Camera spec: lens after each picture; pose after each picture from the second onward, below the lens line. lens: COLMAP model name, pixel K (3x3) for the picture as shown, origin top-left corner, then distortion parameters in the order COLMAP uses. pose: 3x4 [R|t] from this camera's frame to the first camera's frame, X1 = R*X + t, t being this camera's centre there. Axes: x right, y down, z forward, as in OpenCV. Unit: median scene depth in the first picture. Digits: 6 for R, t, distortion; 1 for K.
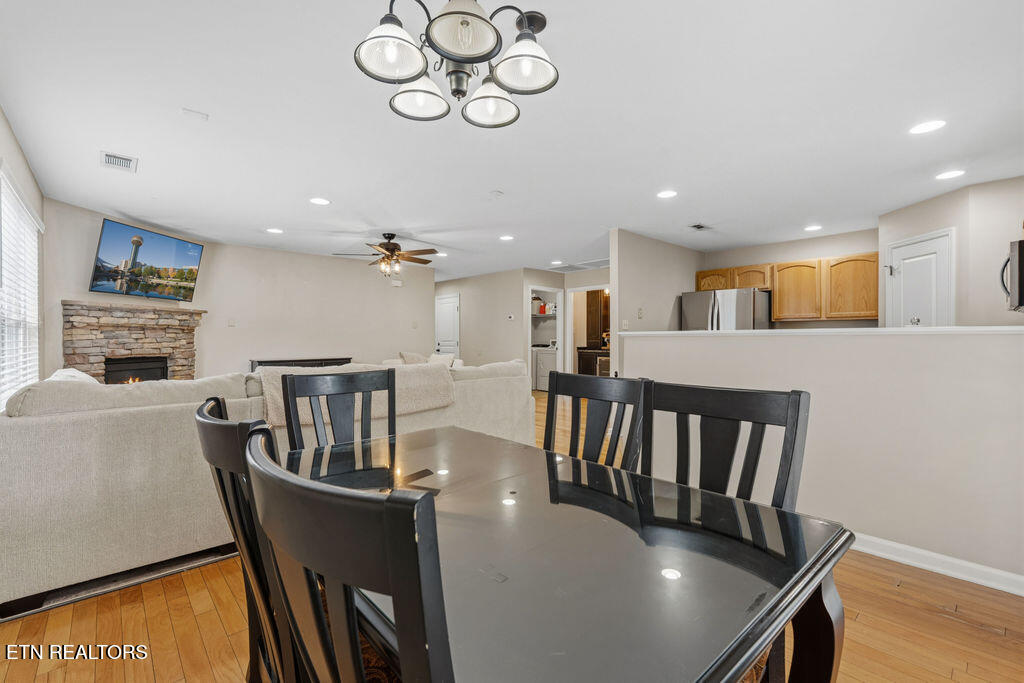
lens RADIAL K [[452.4, 0, 509.4], [0, 452.4, 342.4], [0, 0, 1]] dist [-0.007779, 0.001452]
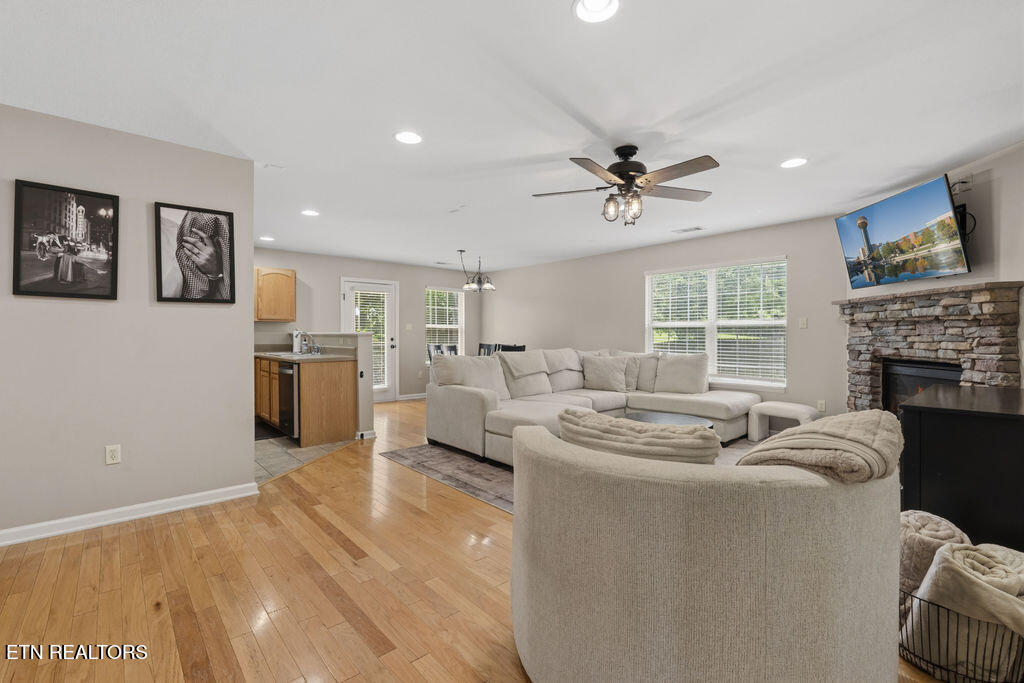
lens RADIAL K [[452.4, 0, 512.4], [0, 452.4, 335.2], [0, 0, 1]] dist [-0.007779, 0.001452]
pose [[-0.999988, 0.000761, -0.004808, -0.140364], [0.000715, 0.999955, 0.009491, -0.017129], [0.004815, 0.009487, -0.999943, 1.728668]]
